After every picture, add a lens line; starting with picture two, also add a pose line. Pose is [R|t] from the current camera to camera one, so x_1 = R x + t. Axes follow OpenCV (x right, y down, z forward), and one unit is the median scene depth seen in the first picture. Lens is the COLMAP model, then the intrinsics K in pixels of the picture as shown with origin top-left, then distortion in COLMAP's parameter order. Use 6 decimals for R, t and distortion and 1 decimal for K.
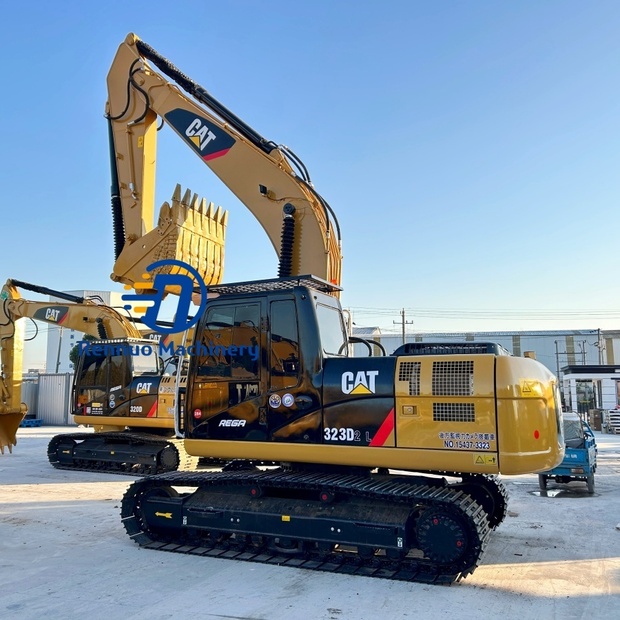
lens RADIAL K [[621.0, 0, 289.0], [0, 621.0, 309.2], [0, 0, 1]] dist [0.037311, -0.038531]
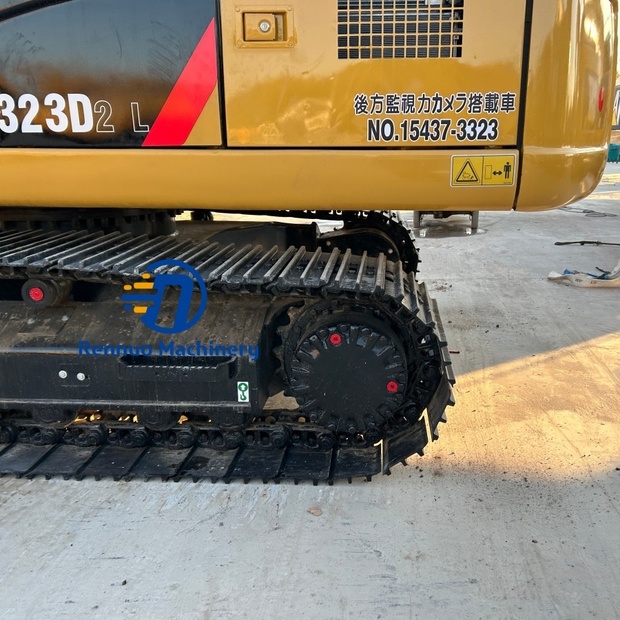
lens RADIAL K [[643.5, 0, 347.4], [0, 643.5, 309.1], [0, 0, 1]] dist [0.065284, -0.020063]
pose [[0.936899, -0.100819, 0.334748, 0.104321], [-0.037722, 0.922772, 0.383495, 0.160282], [-0.347560, -0.371923, 0.860741, 0.623678]]
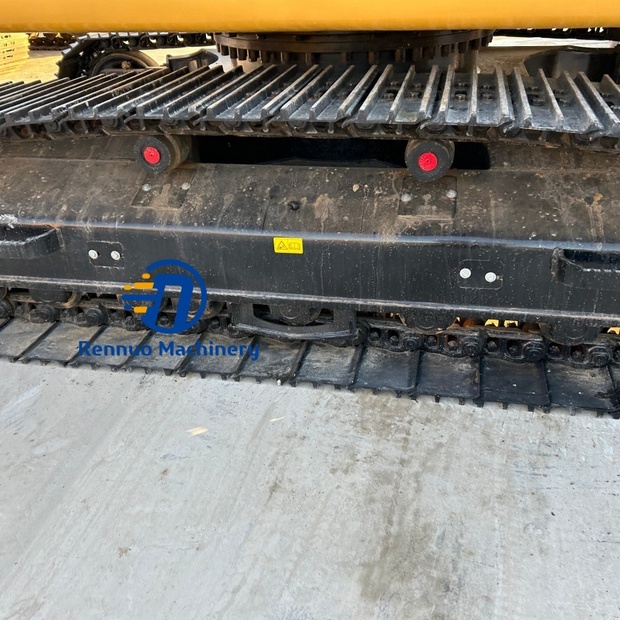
lens RADIAL K [[643.5, 0, 347.4], [0, 643.5, 309.1], [0, 0, 1]] dist [0.065284, -0.020063]
pose [[0.970519, -0.150626, 0.188163, -0.040551], [0.007708, 0.799673, 0.600387, 0.192826], [-0.240903, -0.581236, 0.777258, 0.788459]]
